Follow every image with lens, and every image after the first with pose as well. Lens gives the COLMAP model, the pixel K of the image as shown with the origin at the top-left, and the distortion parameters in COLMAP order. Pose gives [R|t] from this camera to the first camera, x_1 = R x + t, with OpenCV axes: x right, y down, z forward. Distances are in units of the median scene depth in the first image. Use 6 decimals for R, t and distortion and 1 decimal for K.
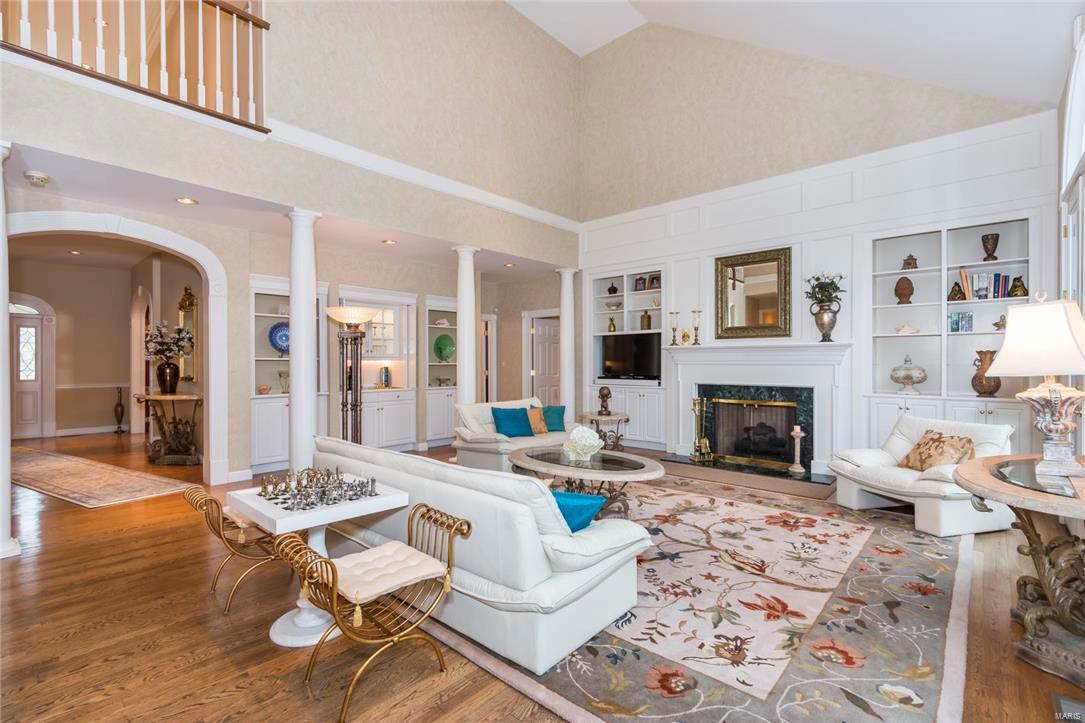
lens RADIAL K [[491.6, 0, 538.5], [0, 491.6, 357.5], [0, 0, 1]] dist [0.005950, -0.003119]
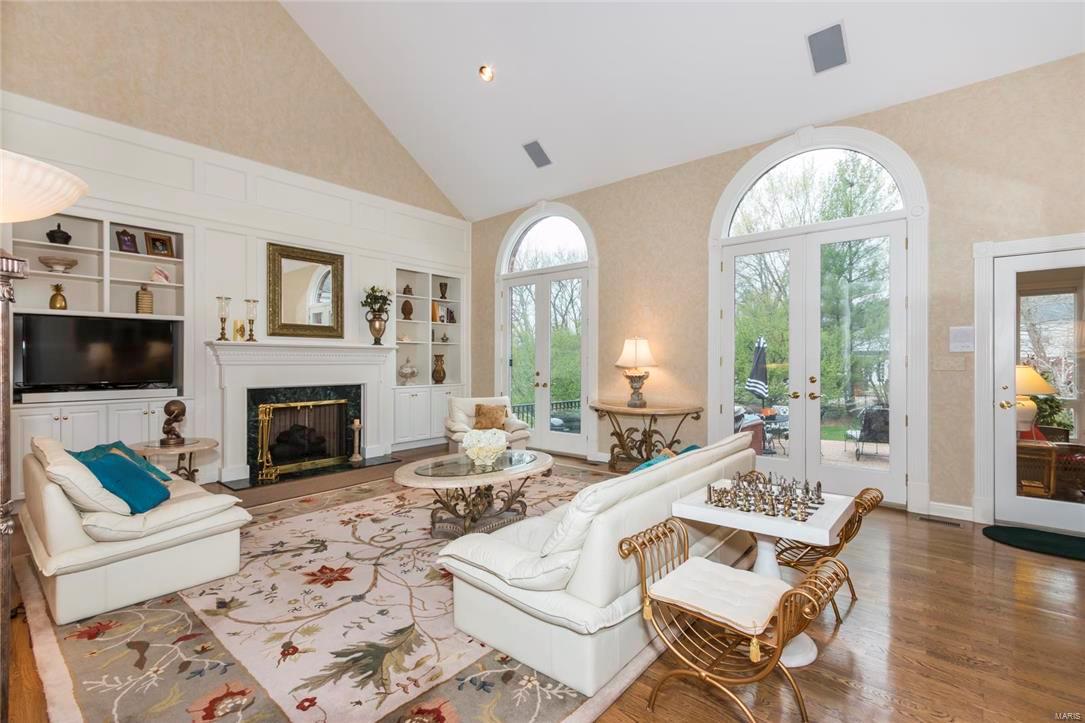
lens RADIAL K [[491.6, 0, 532.8], [0, 491.6, 357.6], [0, 0, 1]] dist [0.005950, -0.003119]
pose [[-0.017986, 0.009345, 0.999795, -0.614591], [-0.008168, 0.999922, -0.009493, 0.006933], [-0.999805, -0.008337, -0.017908, 0.650842]]
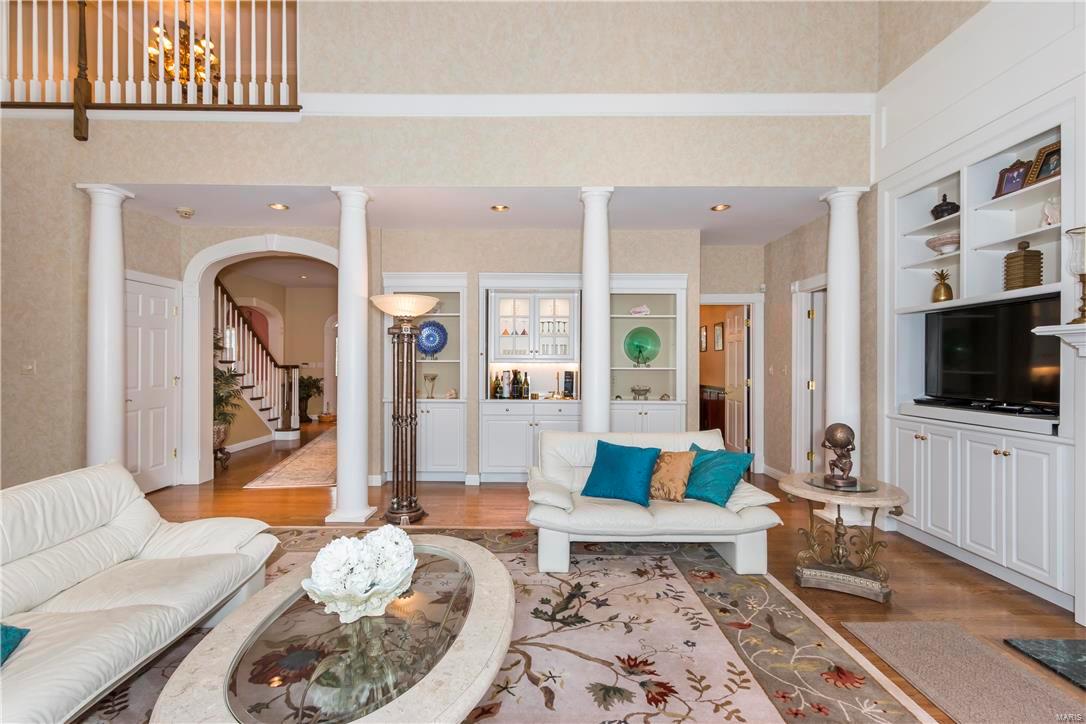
lens RADIAL K [[492.1, 0, 540.1], [0, 492.1, 361.7], [0, 0, 1]] dist [0.005950, -0.003119]
pose [[0.670571, 0.001900, -0.741843, 0.339991], [0.000624, 0.999995, 0.003125, 0.001647], [0.741845, -0.002558, 0.670567, 0.590500]]
